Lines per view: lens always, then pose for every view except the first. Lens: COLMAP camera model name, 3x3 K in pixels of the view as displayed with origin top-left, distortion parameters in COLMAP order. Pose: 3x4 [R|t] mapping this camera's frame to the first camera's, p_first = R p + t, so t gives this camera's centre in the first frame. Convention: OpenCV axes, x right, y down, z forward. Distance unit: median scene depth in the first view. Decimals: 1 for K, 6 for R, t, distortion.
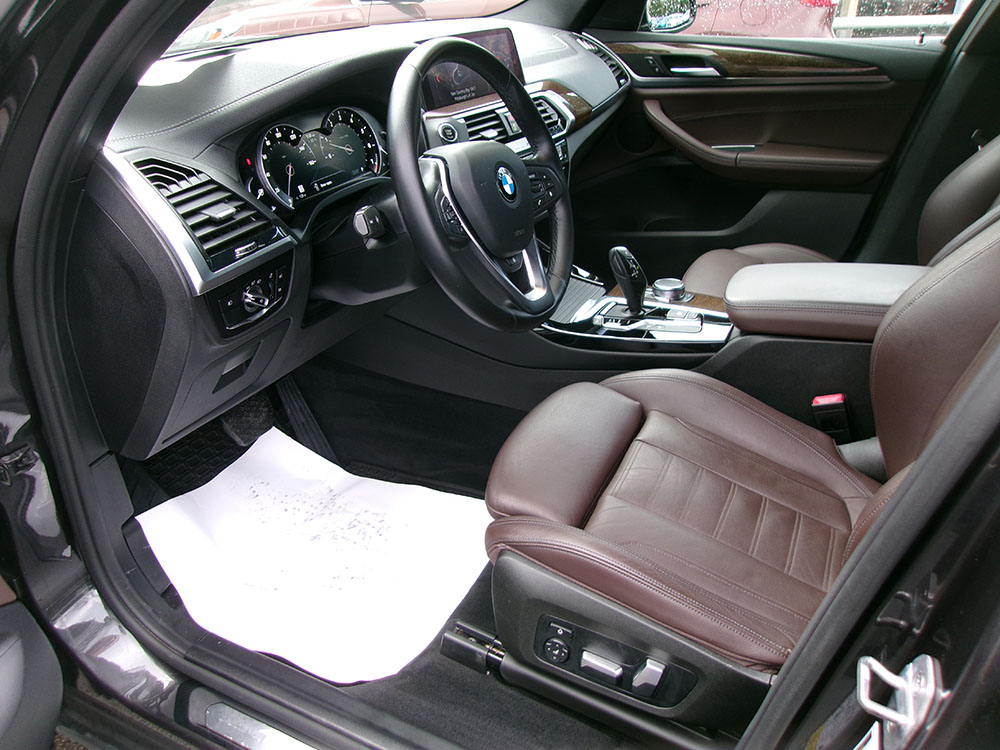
lens RADIAL K [[761.4, 0, 500.0], [0, 761.4, 375.0], [0, 0, 1]] dist [-0.008837, 0.032717]
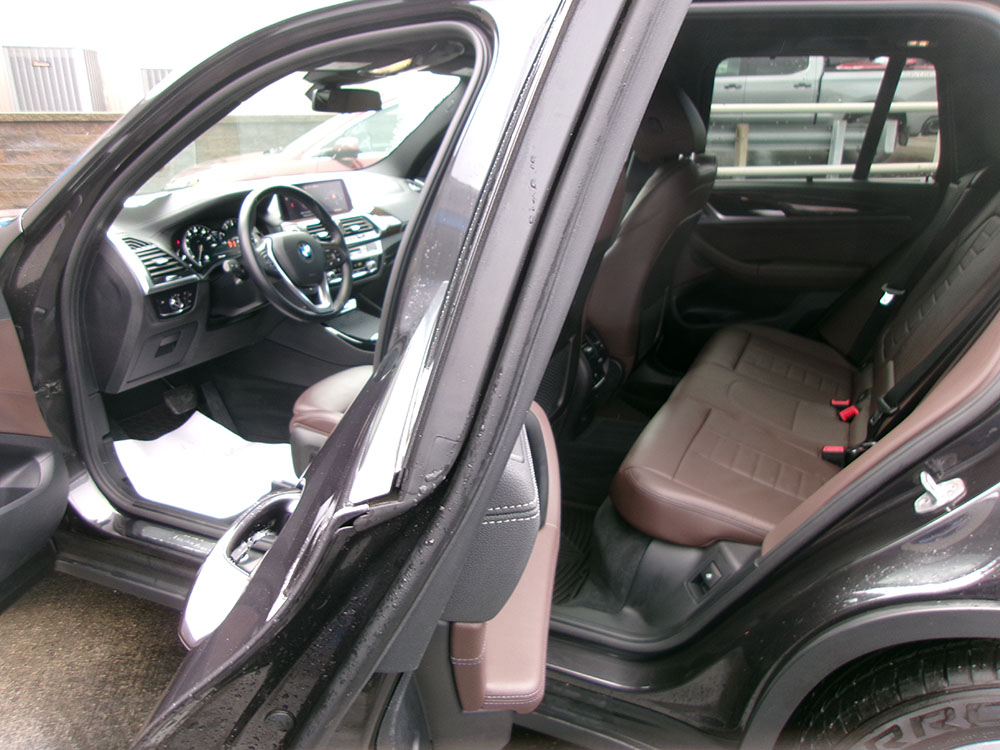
lens RADIAL K [[761.4, 0, 500.0], [0, 761.4, 375.0], [0, 0, 1]] dist [-0.008837, 0.032717]
pose [[0.999655, -0.015241, 0.021408, 0.462260], [0.018641, 0.985460, -0.168884, 0.412858], [-0.018523, 0.169224, 0.985403, -0.926315]]
